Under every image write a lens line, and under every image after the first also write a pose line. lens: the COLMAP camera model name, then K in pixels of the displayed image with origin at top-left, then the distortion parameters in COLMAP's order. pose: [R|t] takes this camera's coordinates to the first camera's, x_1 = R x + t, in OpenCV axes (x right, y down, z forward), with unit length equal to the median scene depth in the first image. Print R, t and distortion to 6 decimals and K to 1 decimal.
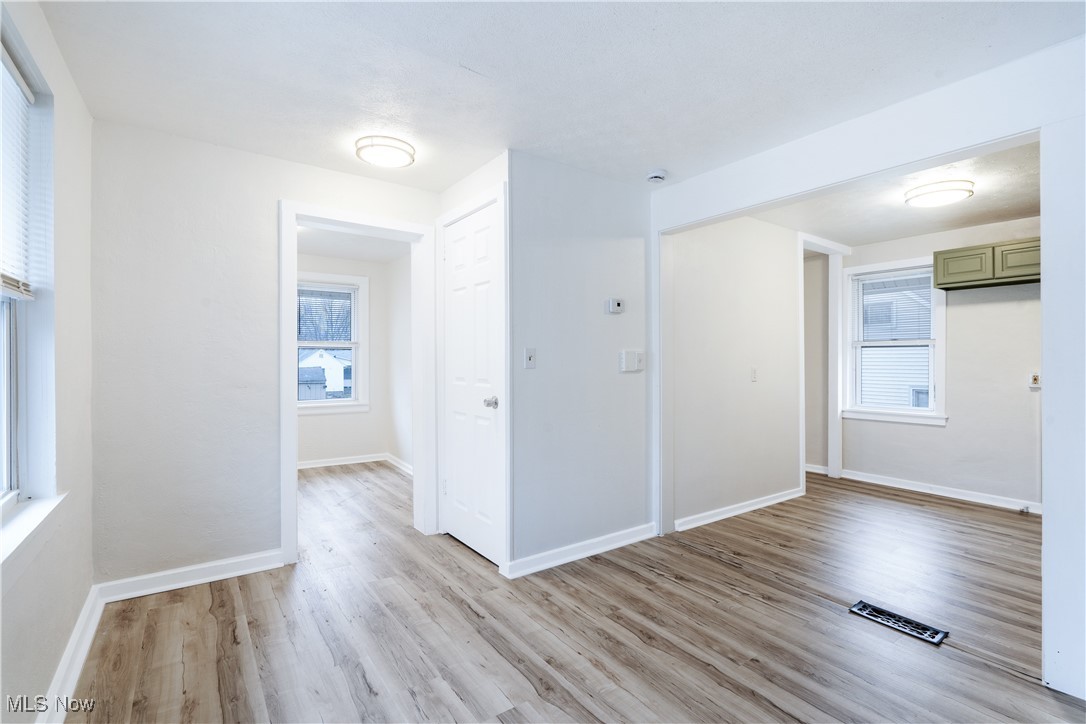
lens RADIAL K [[493.3, 0, 546.9], [0, 493.3, 361.4], [0, 0, 1]] dist [0.000465, -0.000123]
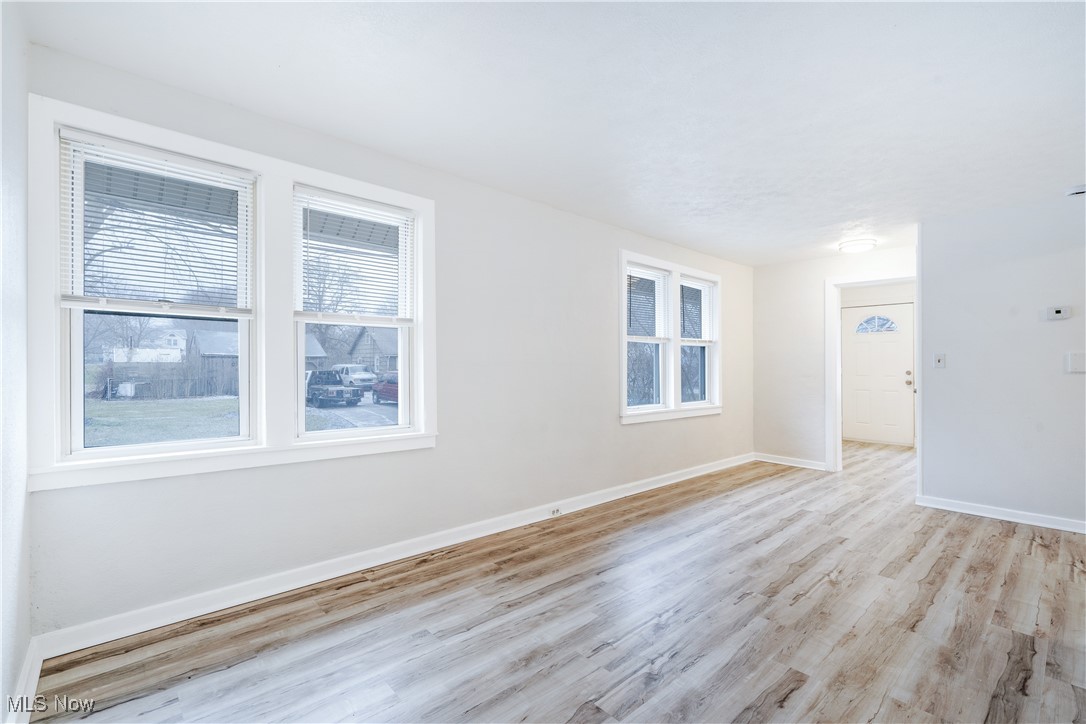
lens RADIAL K [[493.3, 0, 546.9], [0, 493.3, 361.4], [0, 0, 1]] dist [0.000465, -0.000123]
pose [[0.134828, -0.006098, -0.990850, 1.309940], [-0.003706, 0.999971, -0.006659, 0.010235], [0.990862, 0.004570, 0.134802, -0.349186]]
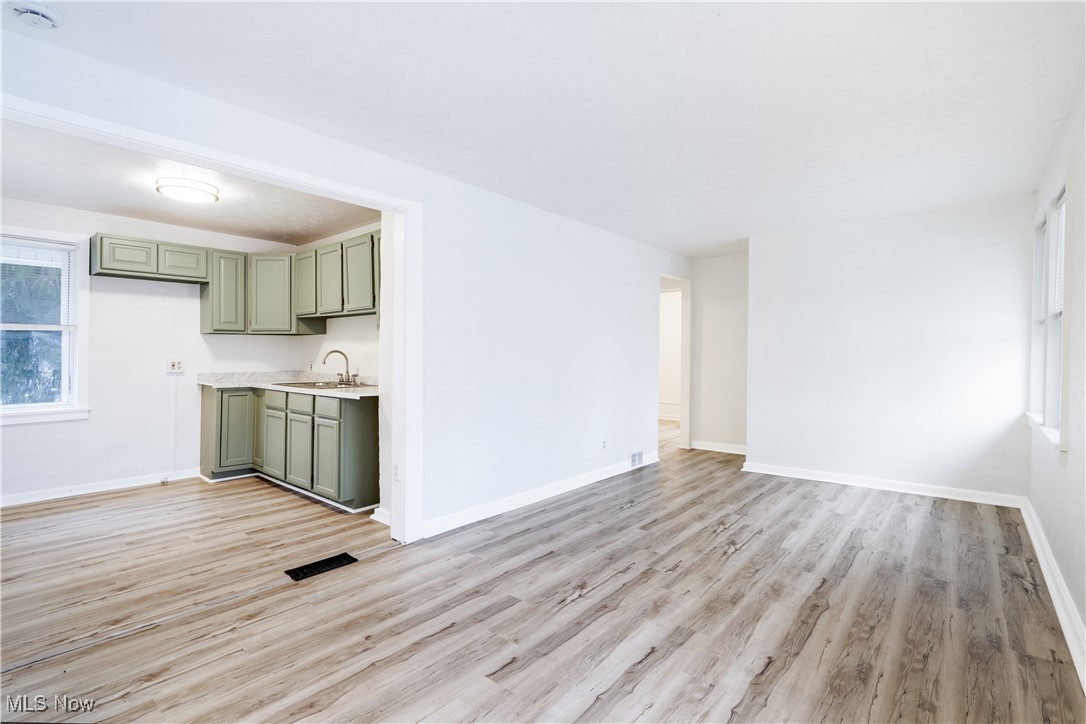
lens RADIAL K [[502.3, 0, 517.7], [0, 502.3, 362.6], [0, 0, 1]] dist [-0.001259, 0.000182]
pose [[-0.214787, -0.020197, 0.976452, -0.493034], [-0.003543, 0.999796, 0.019901, 0.003596], [-0.976655, 0.000815, -0.214814, 0.679401]]
